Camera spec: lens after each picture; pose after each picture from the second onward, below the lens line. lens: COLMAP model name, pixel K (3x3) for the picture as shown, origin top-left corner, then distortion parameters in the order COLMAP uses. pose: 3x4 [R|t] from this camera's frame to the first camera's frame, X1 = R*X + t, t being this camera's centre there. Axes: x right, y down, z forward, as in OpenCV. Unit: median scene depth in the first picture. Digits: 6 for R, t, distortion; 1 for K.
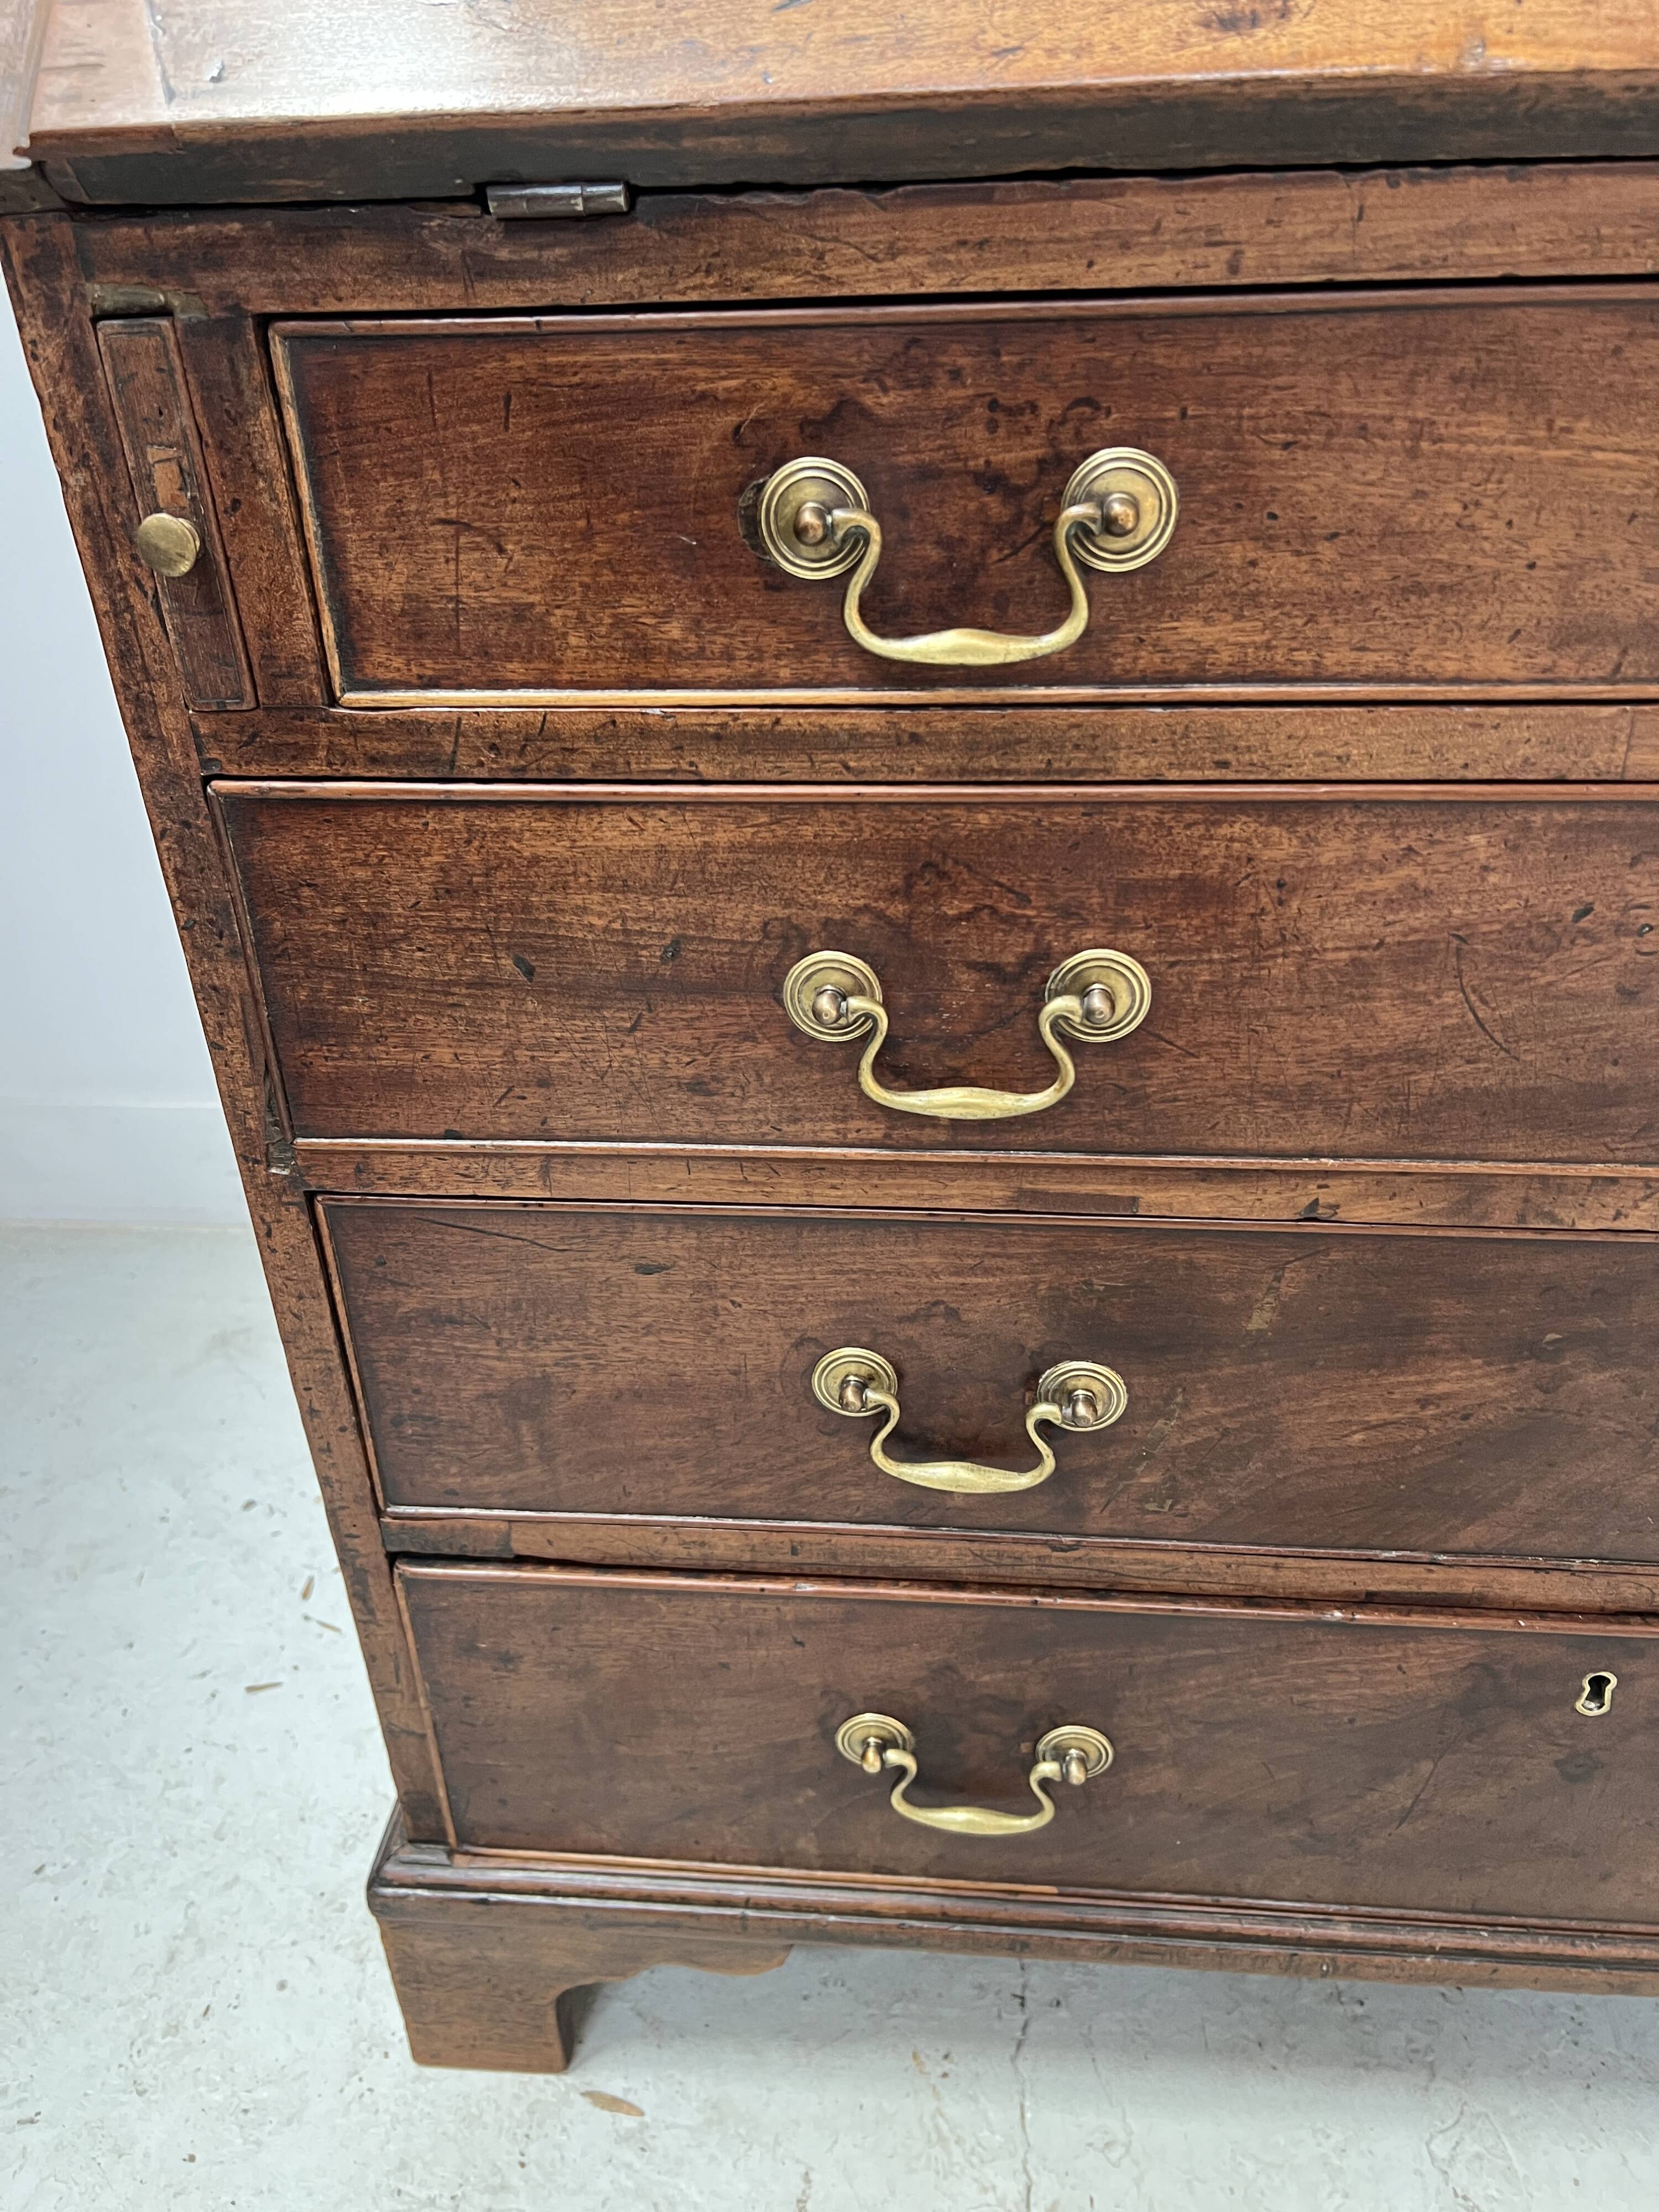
lens RADIAL K [[1688.6, 0, 800.1], [0, 1688.6, 1106.2], [0, 0, 1]] dist [0.043646, -0.056993]
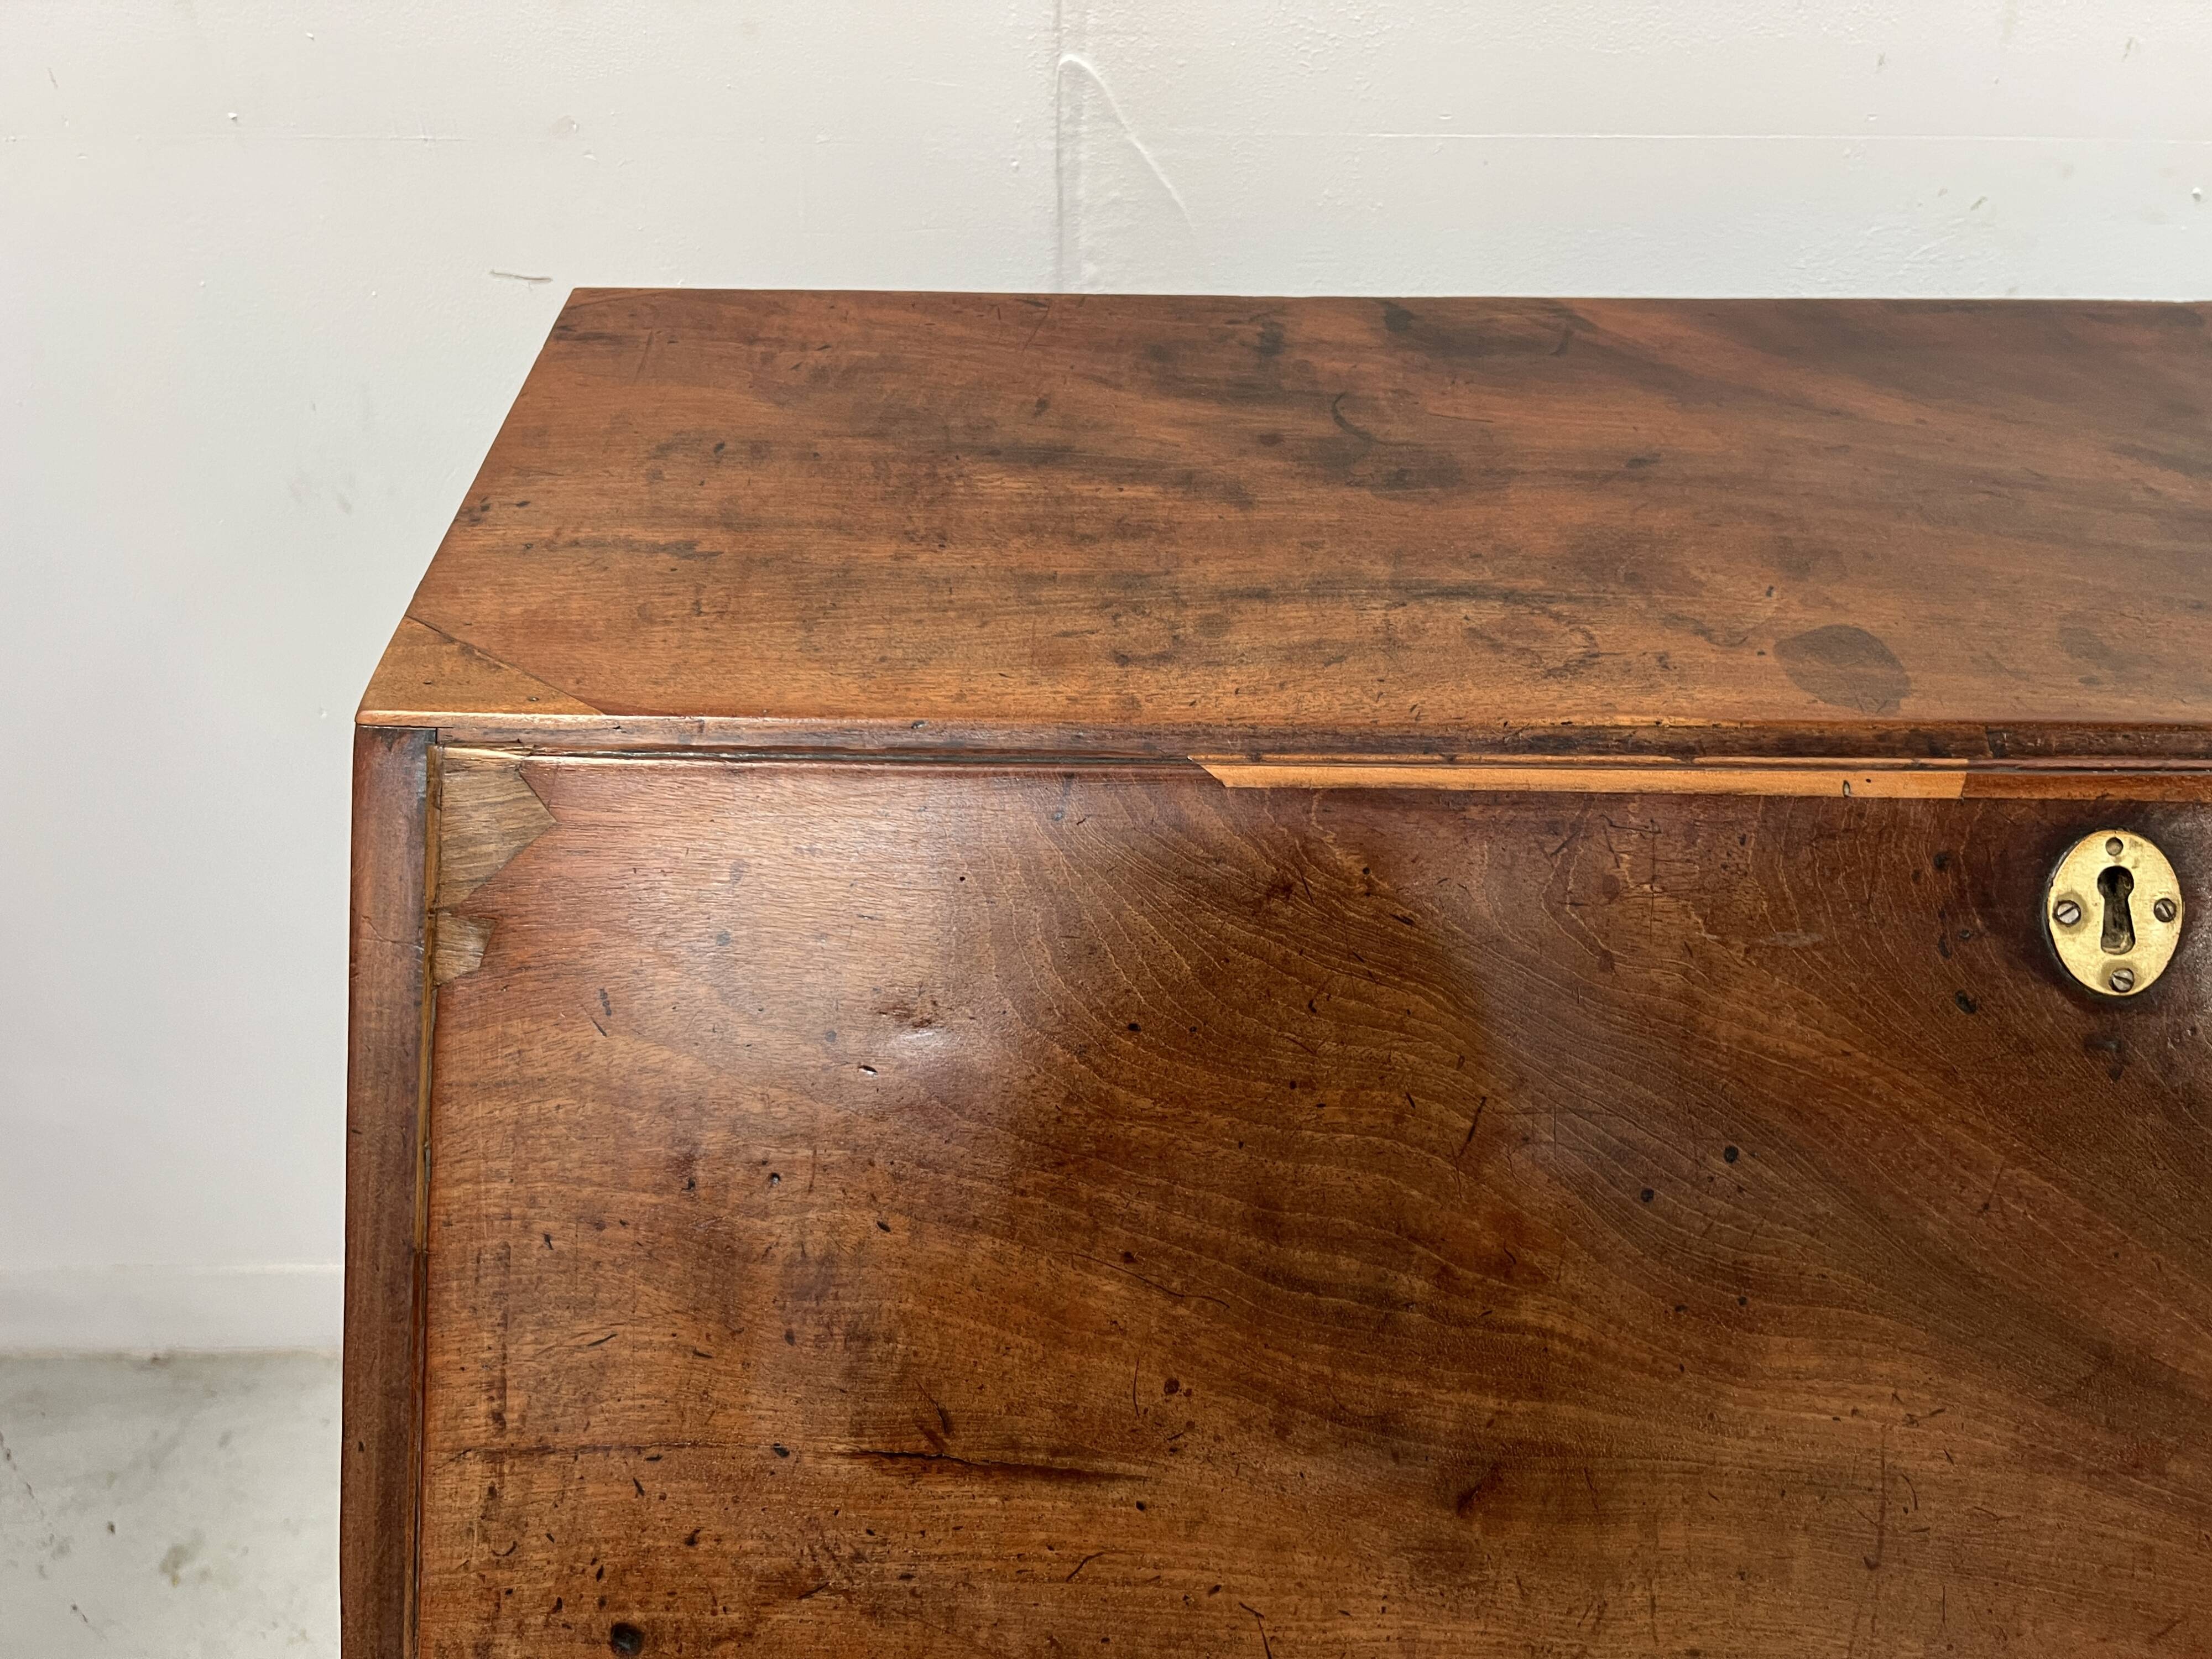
lens RADIAL K [[1688.6, 0, 1090.3], [0, 1688.6, 833.8], [0, 0, 1]] dist [0.043646, -0.056993]
pose [[0.992678, -0.040179, 0.113910, -0.094980], [0.015677, 0.977933, 0.208328, -1.245876], [-0.119767, -0.205017, 0.971403, 0.036585]]
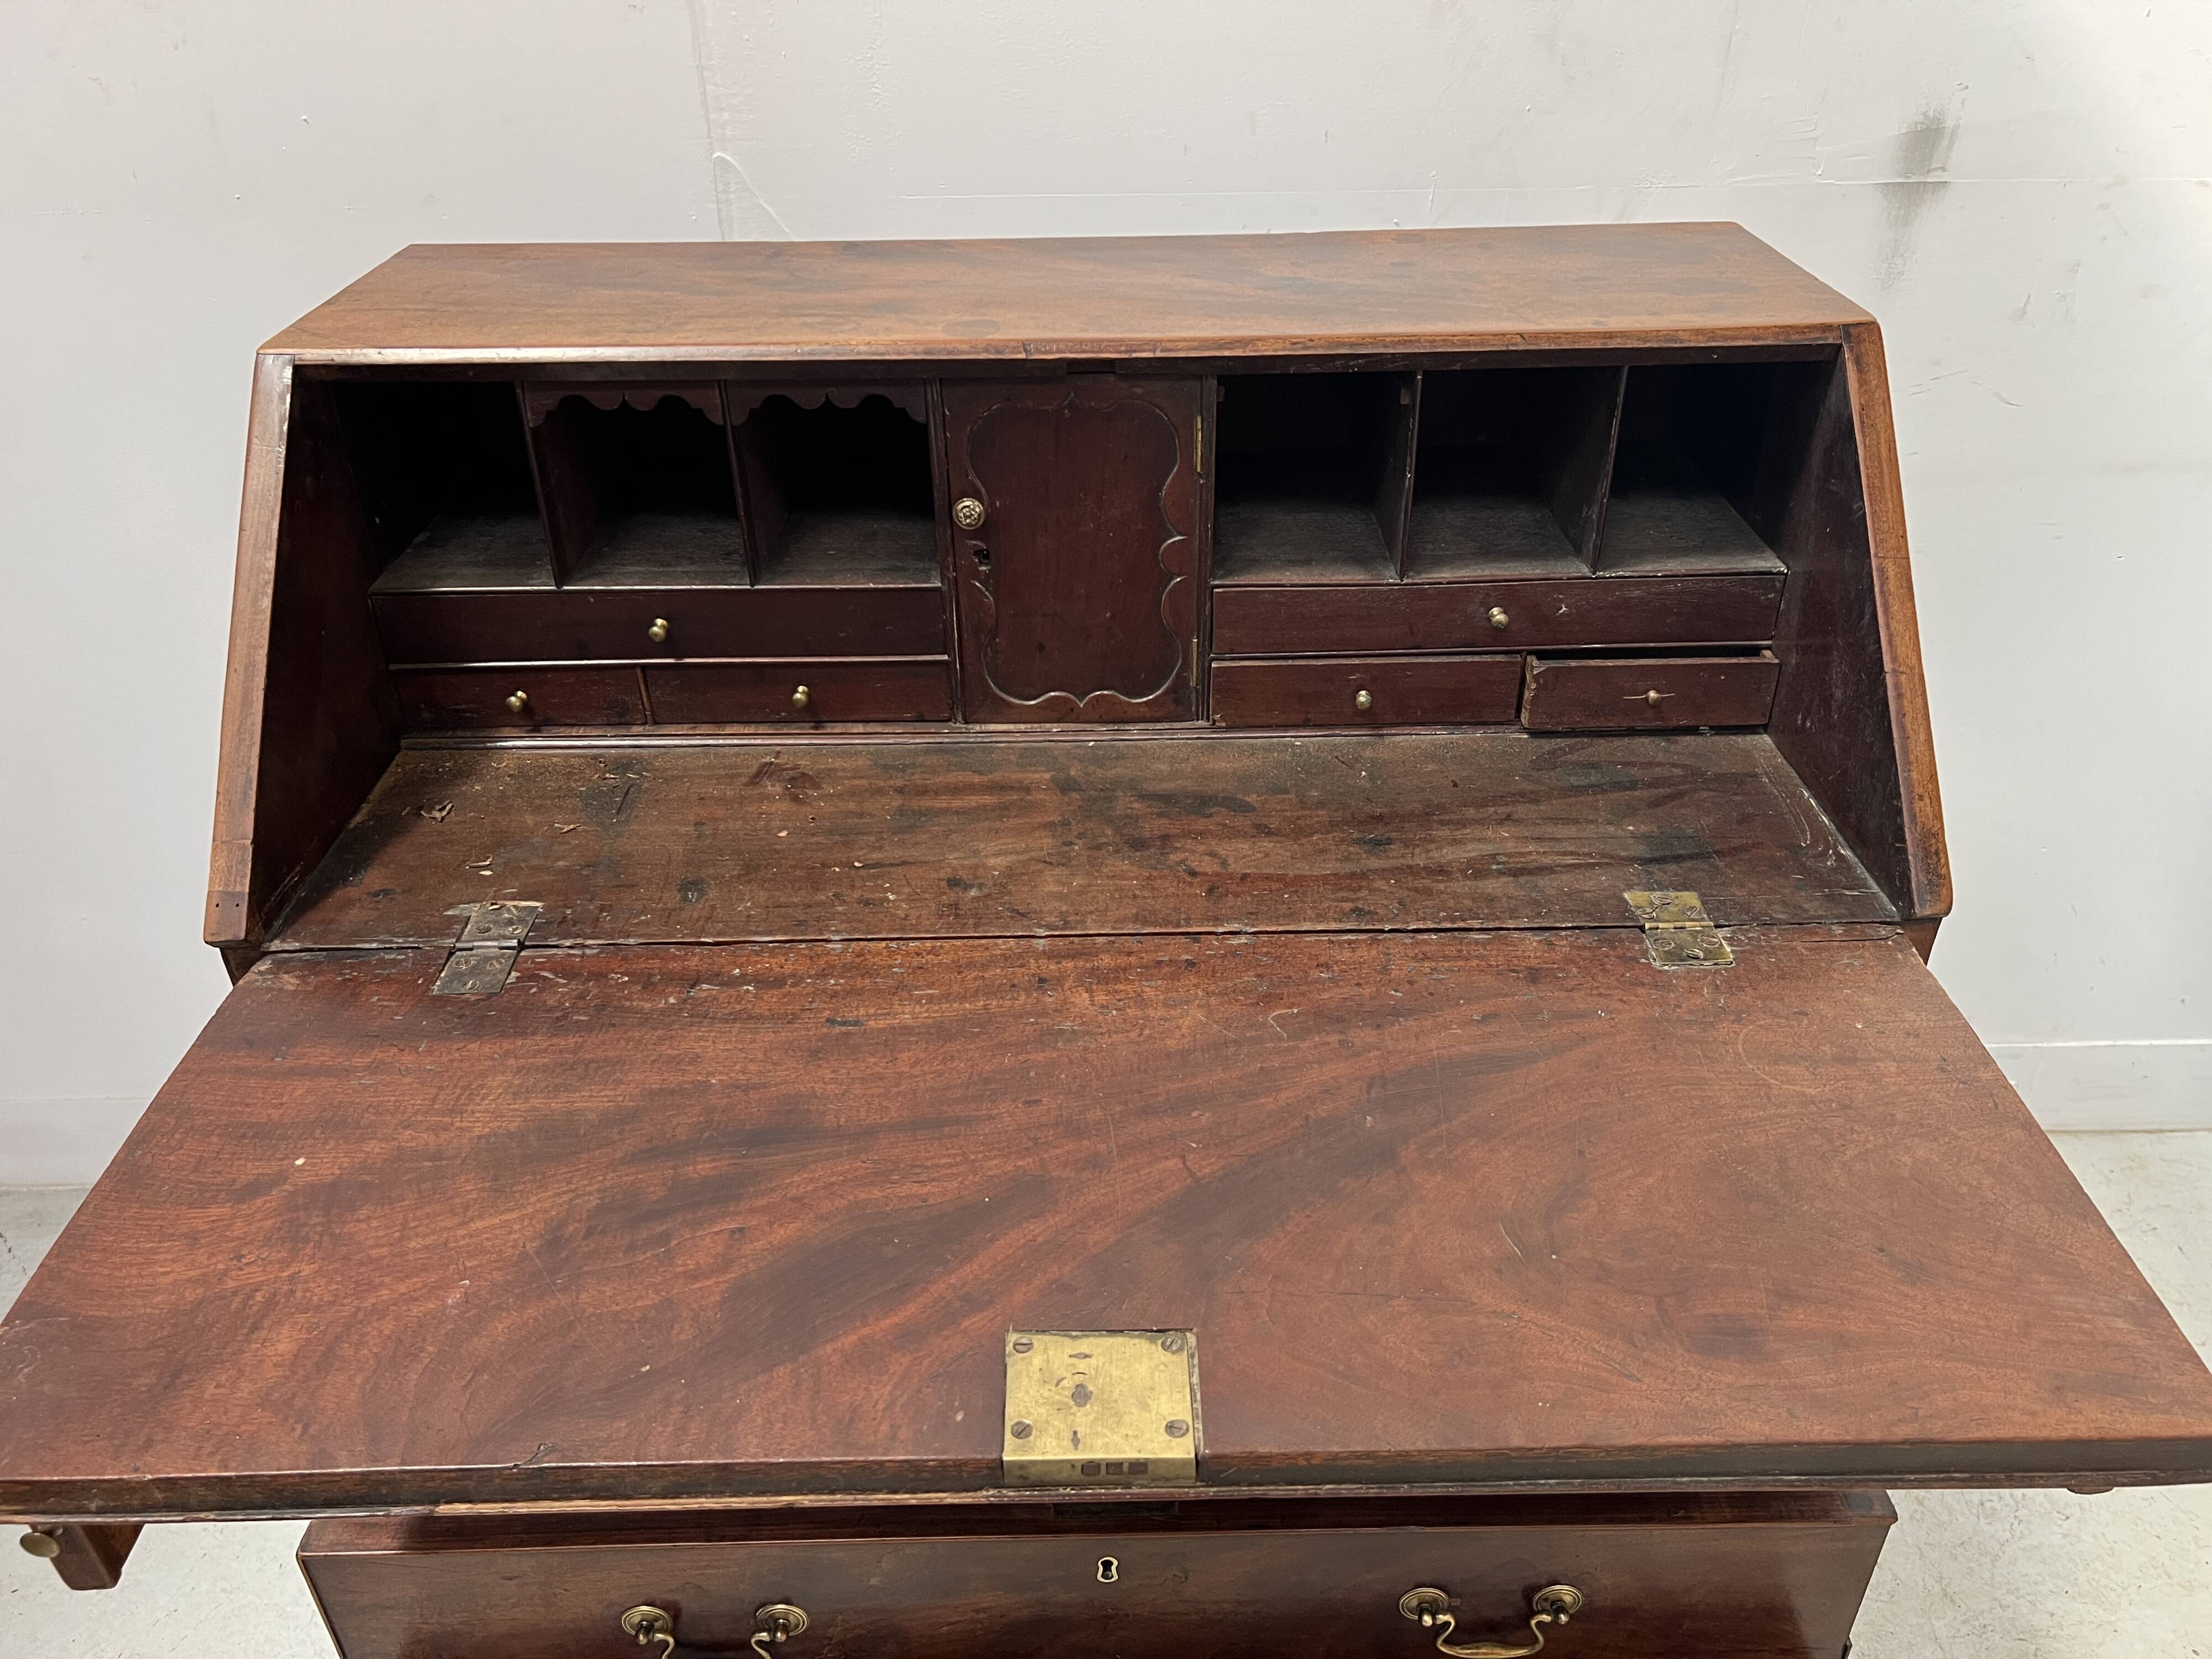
lens RADIAL K [[1688.6, 0, 1111.0], [0, 1688.6, 838.0], [0, 0, 1]] dist [0.043646, -0.056993]
pose [[0.991843, -0.041878, 0.120392, 0.336107], [0.039479, 0.998973, 0.022243, -0.565787], [-0.121200, -0.017309, 0.992477, -1.092622]]
